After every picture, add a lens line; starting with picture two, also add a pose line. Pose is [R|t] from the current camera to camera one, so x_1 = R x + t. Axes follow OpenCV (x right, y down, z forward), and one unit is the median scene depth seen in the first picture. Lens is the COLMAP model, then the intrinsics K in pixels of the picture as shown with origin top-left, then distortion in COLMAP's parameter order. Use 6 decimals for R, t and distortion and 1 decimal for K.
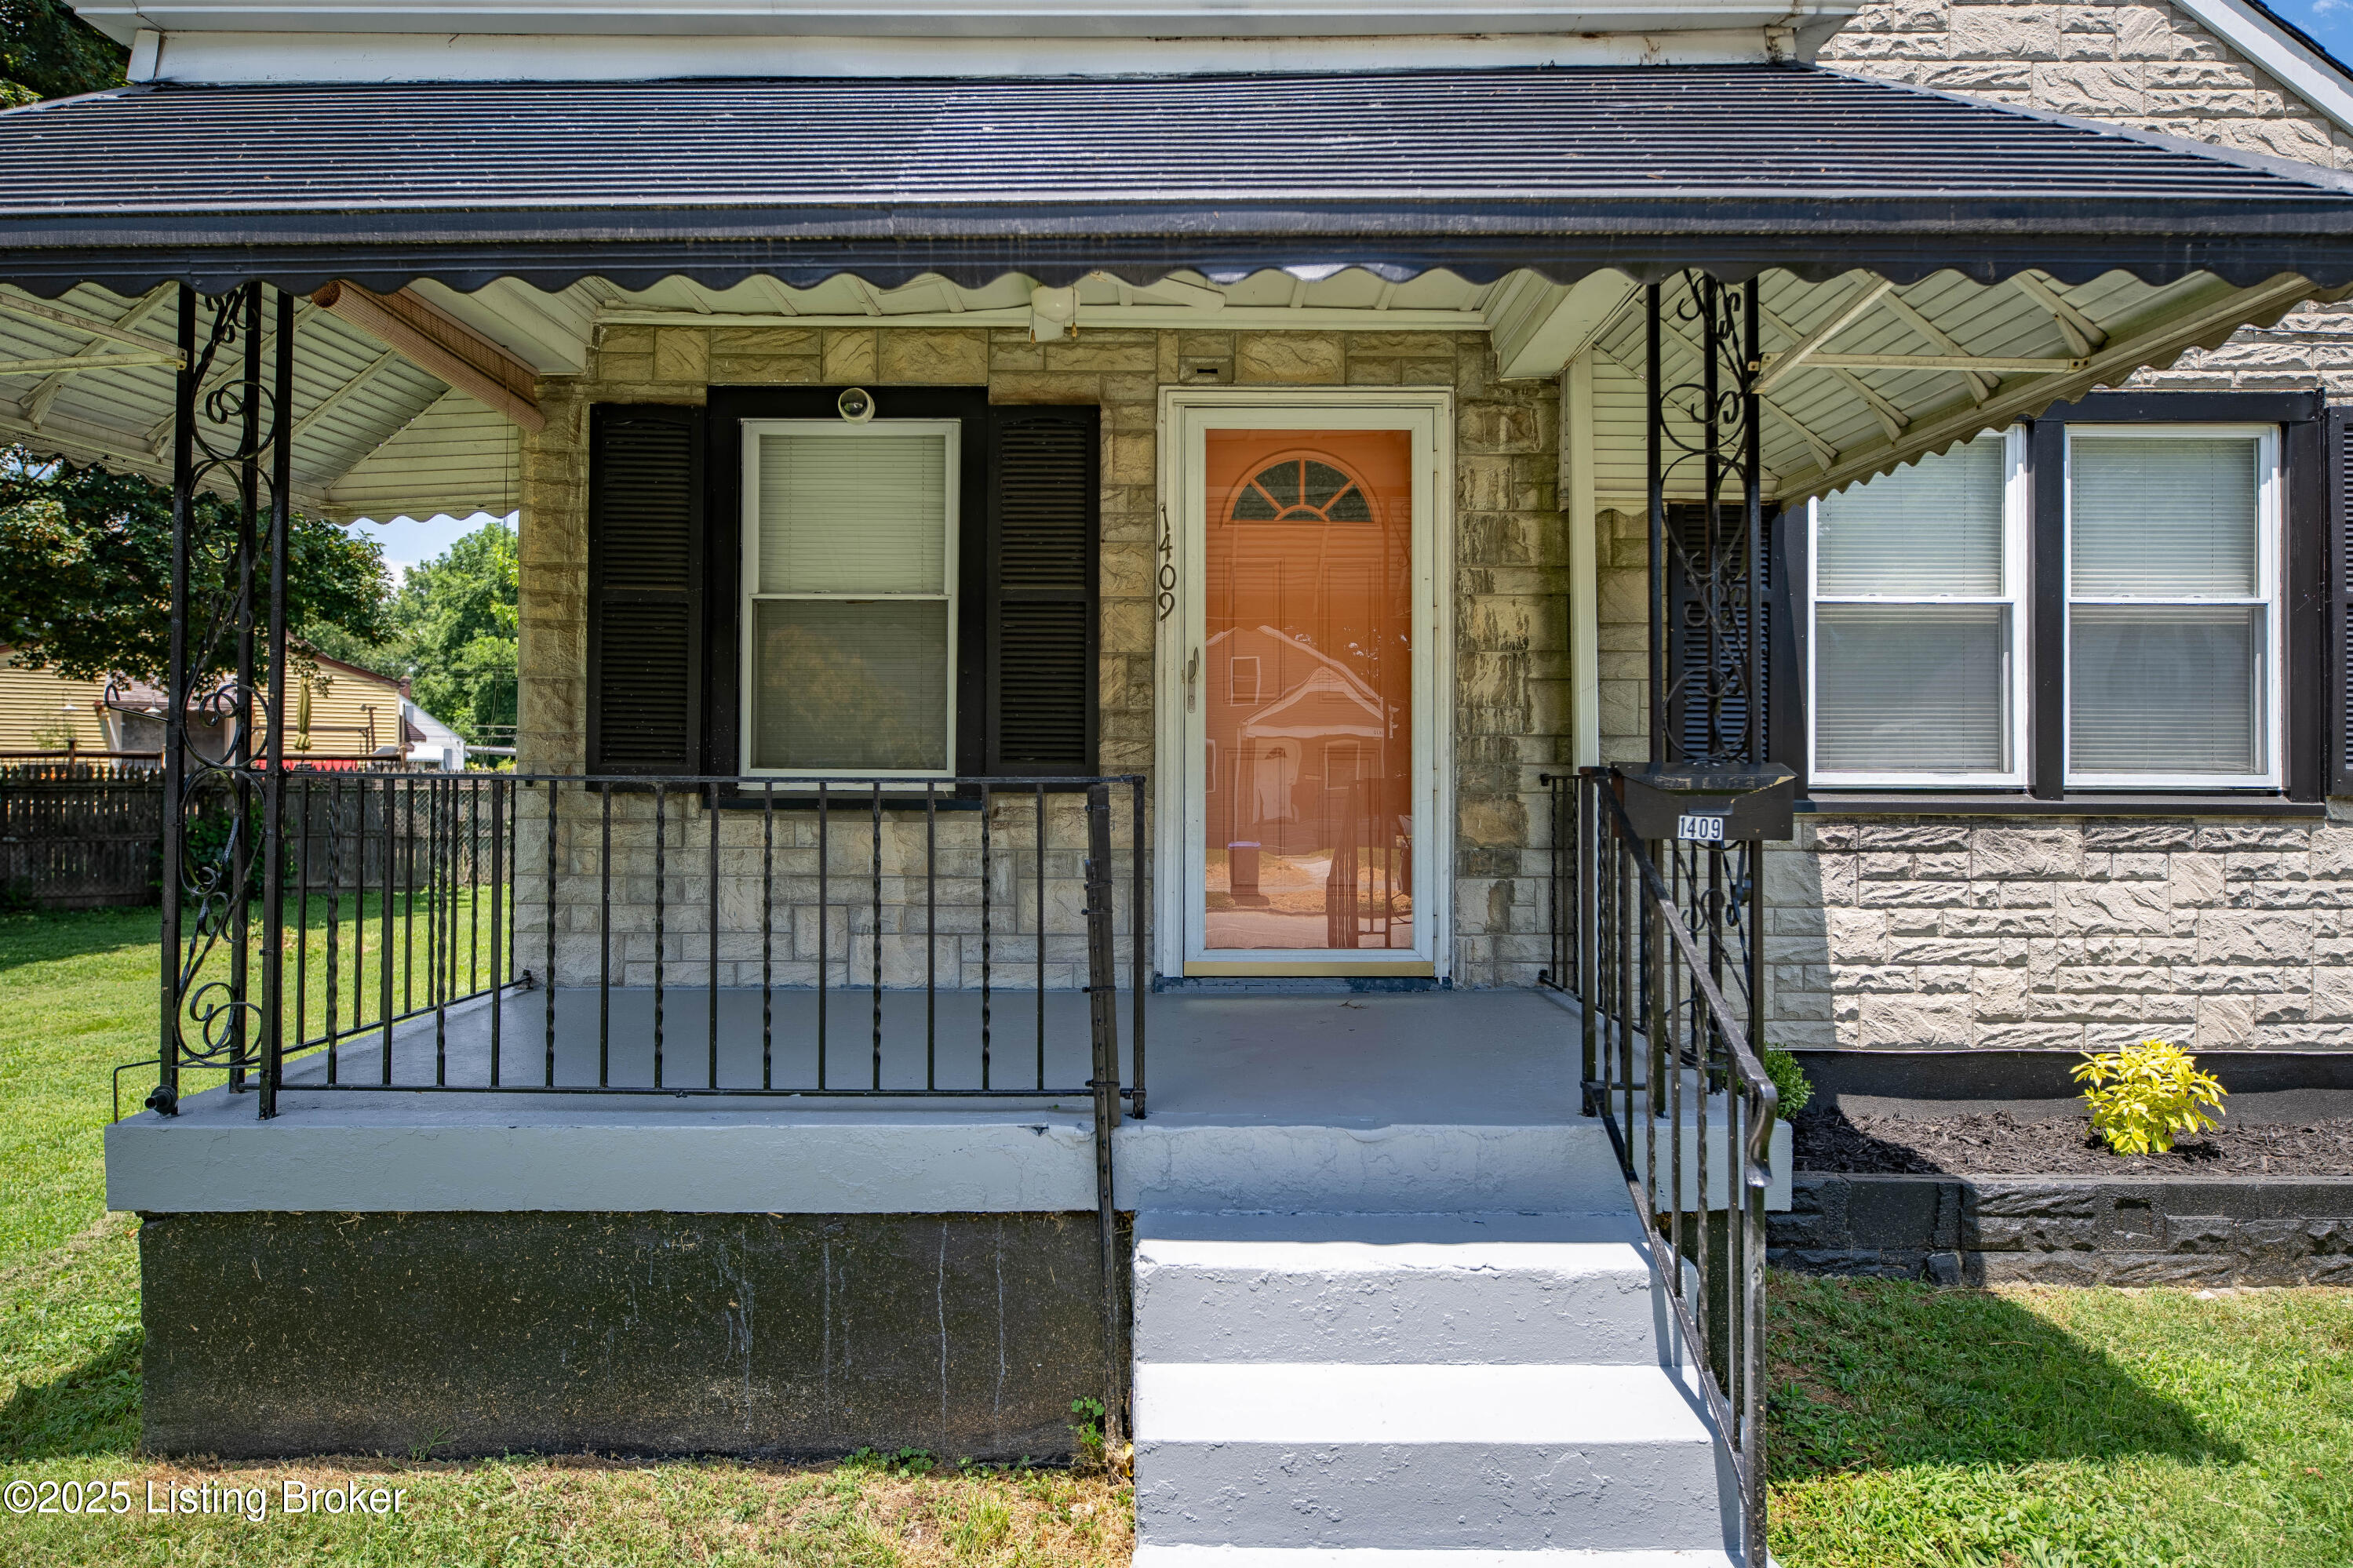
lens RADIAL K [[1379.9, 0, 1128.4], [0, 1379.9, 751.5], [0, 0, 1]] dist [0.010733, -0.000249]
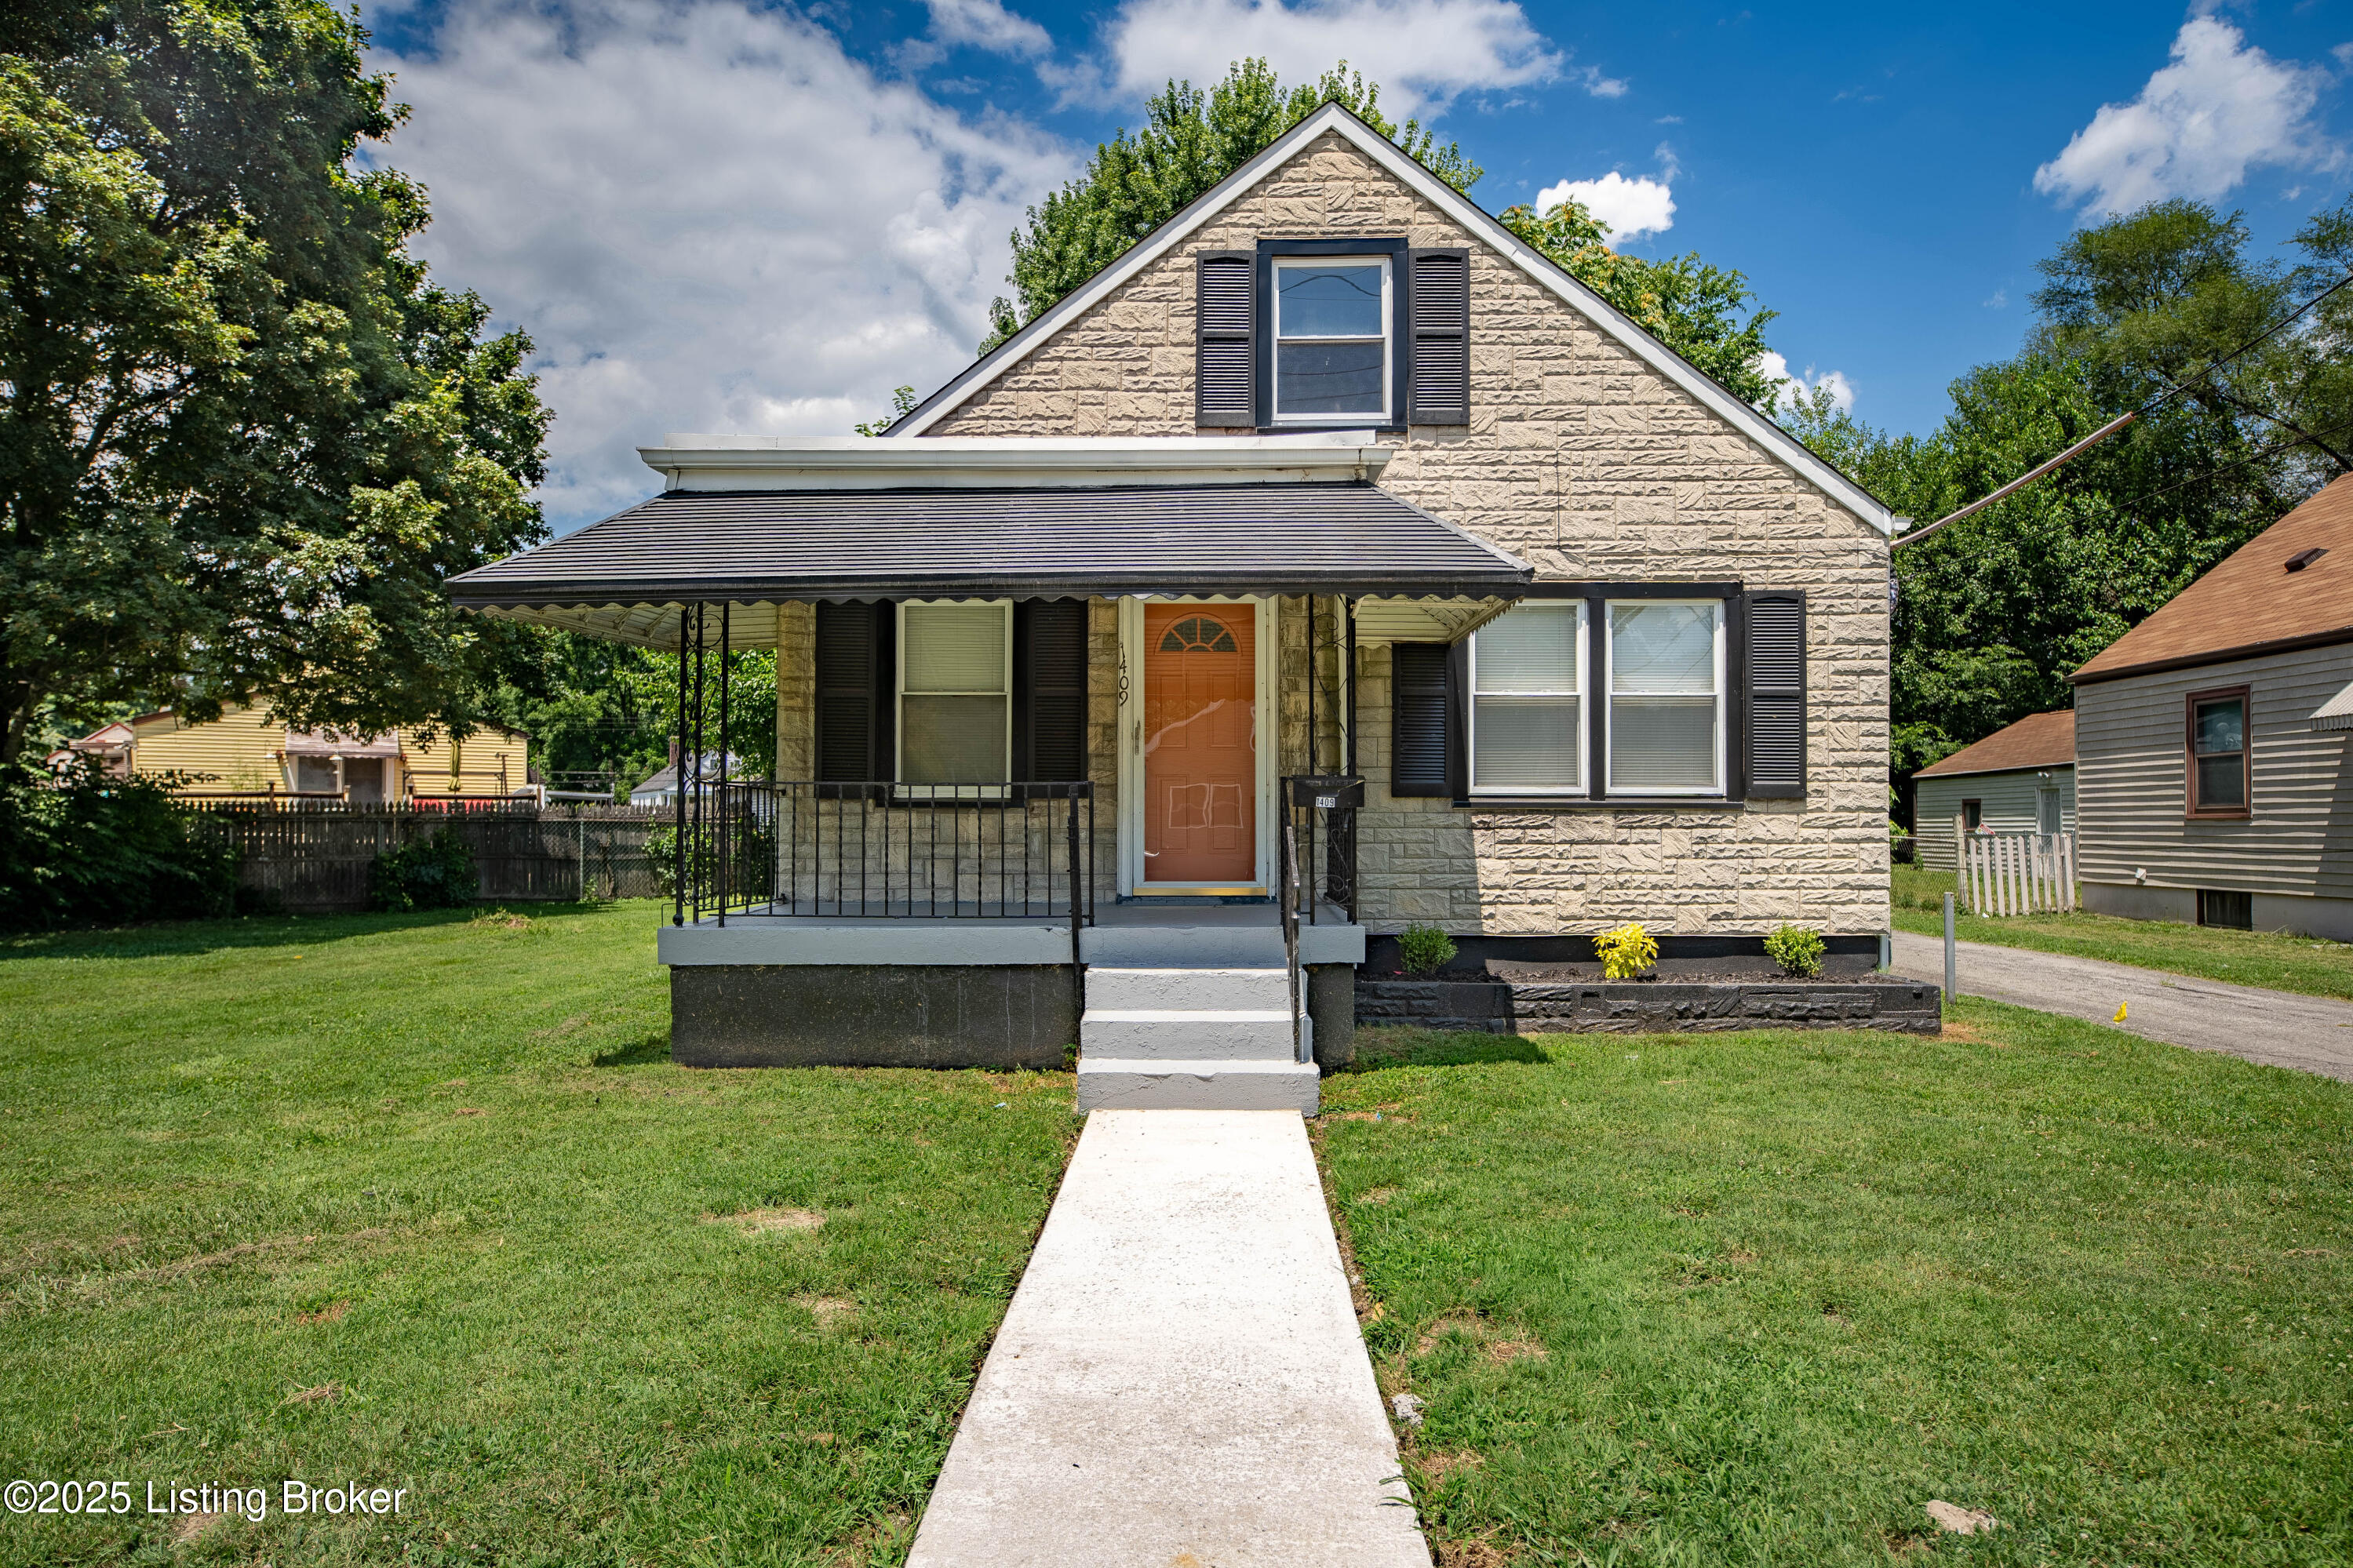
lens RADIAL K [[1404.3, 0, 1176.5], [0, 1404.3, 784.0], [0, 0, 1]] dist [0.011428, 0.000310]
pose [[0.999996, -0.002669, 0.000087, 0.098138], [0.002670, 0.999946, -0.010072, 0.029928], [-0.000060, 0.010073, 0.999949, -0.895339]]
